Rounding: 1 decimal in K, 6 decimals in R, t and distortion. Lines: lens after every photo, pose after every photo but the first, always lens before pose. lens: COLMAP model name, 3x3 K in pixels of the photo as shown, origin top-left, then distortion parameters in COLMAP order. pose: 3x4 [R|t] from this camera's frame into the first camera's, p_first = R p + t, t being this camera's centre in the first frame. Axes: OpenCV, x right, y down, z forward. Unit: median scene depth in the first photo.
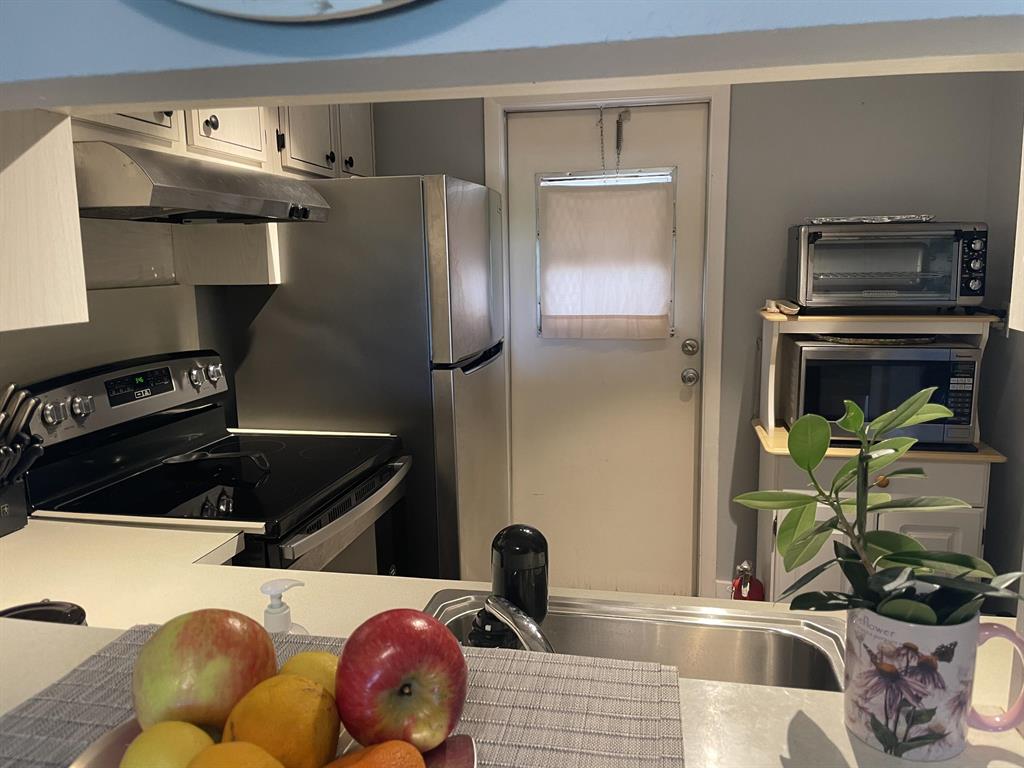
lens RADIAL K [[787.2, 0, 512.6], [0, 787.2, 377.6], [0, 0, 1]] dist [0.078709, -0.106756]
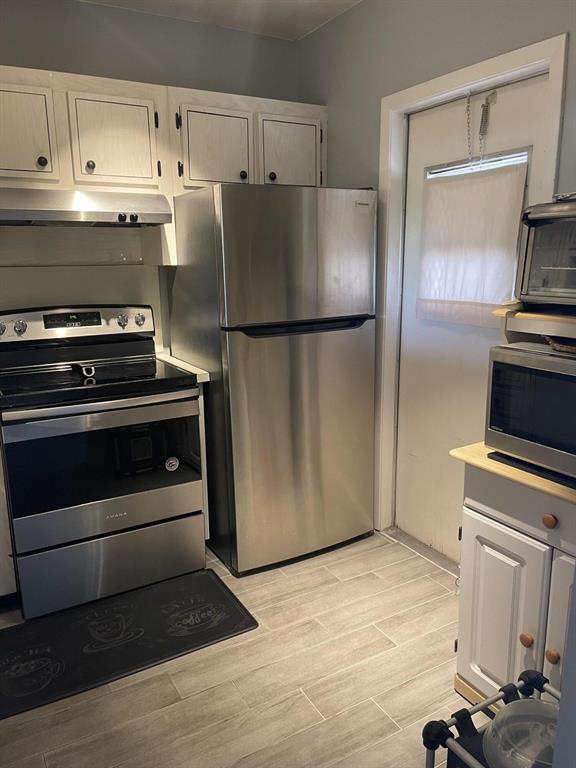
lens RADIAL K [[590.4, 0, 287.2], [0, 590.4, 384.8], [0, 0, 1]] dist [0.078709, -0.106756]
pose [[0.643335, 0.166744, -0.747205, 0.591637], [-0.108925, 0.986000, 0.126249, -0.045950], [0.757796, 0.000169, 0.652491, 0.324118]]
